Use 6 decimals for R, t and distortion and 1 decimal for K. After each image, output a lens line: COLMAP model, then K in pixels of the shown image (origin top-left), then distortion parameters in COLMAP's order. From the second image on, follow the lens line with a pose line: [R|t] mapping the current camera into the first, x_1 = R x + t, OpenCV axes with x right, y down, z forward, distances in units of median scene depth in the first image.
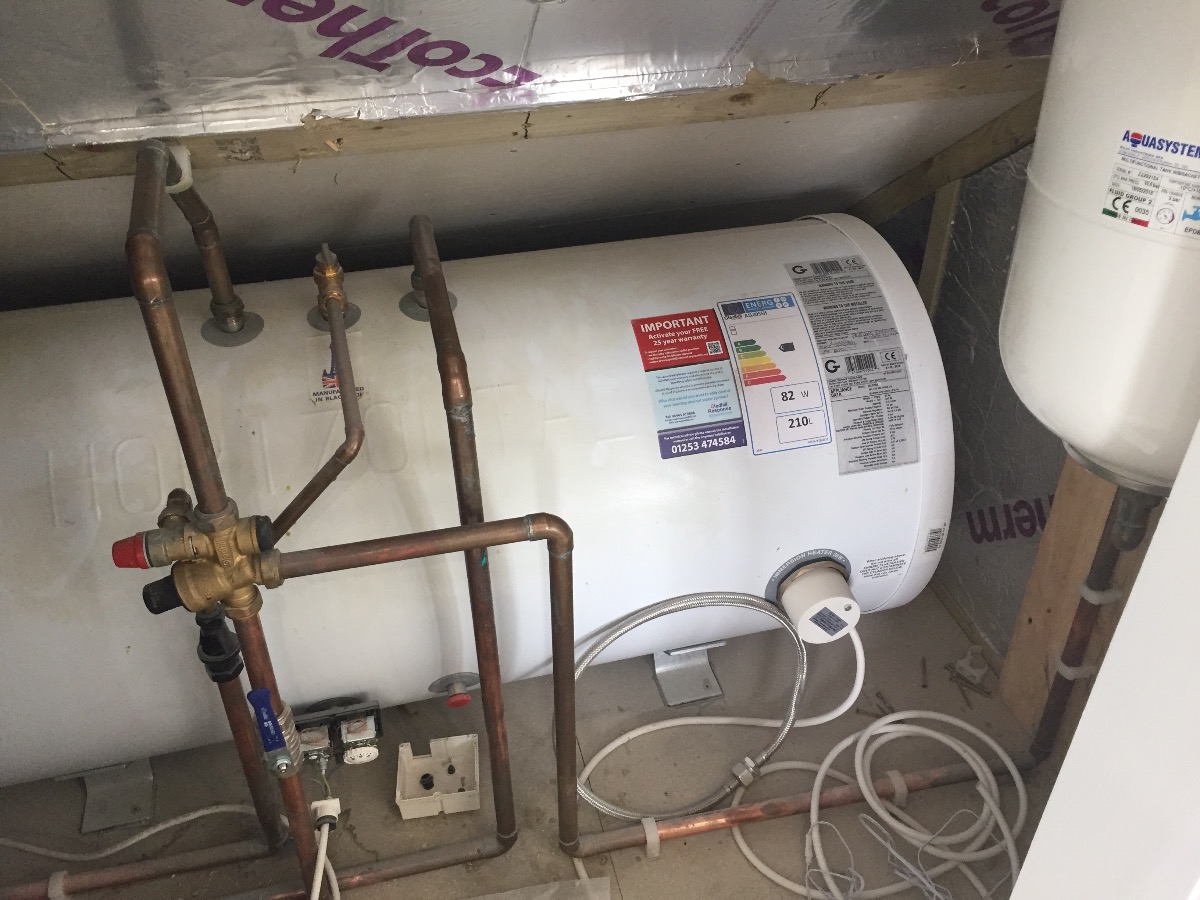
lens RADIAL K [[1029.6, 0, 601.2], [0, 1029.6, 449.2], [0, 0, 1]] dist [0.081843, -0.106764]
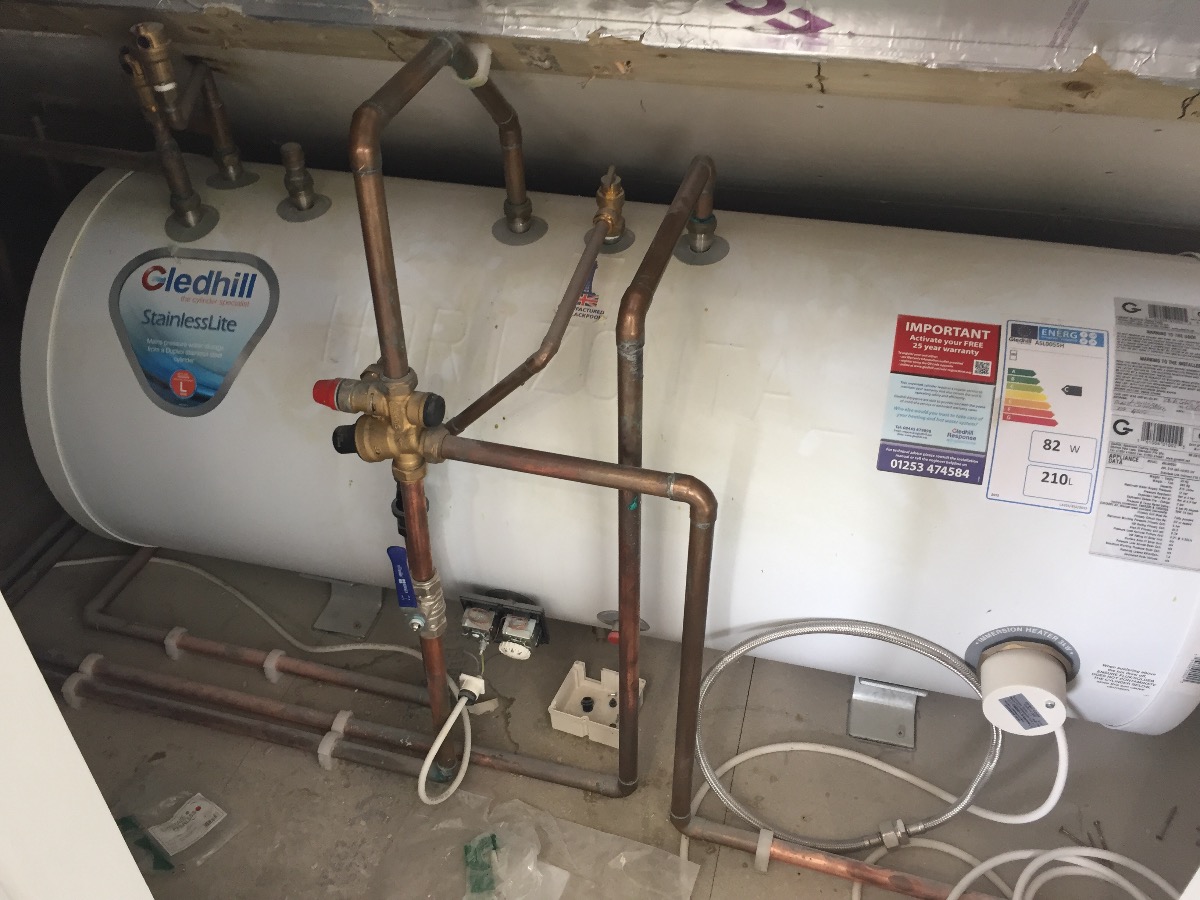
lens RADIAL K [[1029.6, 0, 595.6], [0, 1029.6, 449.7], [0, 0, 1]] dist [0.081843, -0.106764]
pose [[0.875078, 0.297681, -0.381608, 0.181267], [-0.284725, 0.954236, 0.091459, -0.019492], [0.391370, 0.028620, 0.919788, 0.062236]]
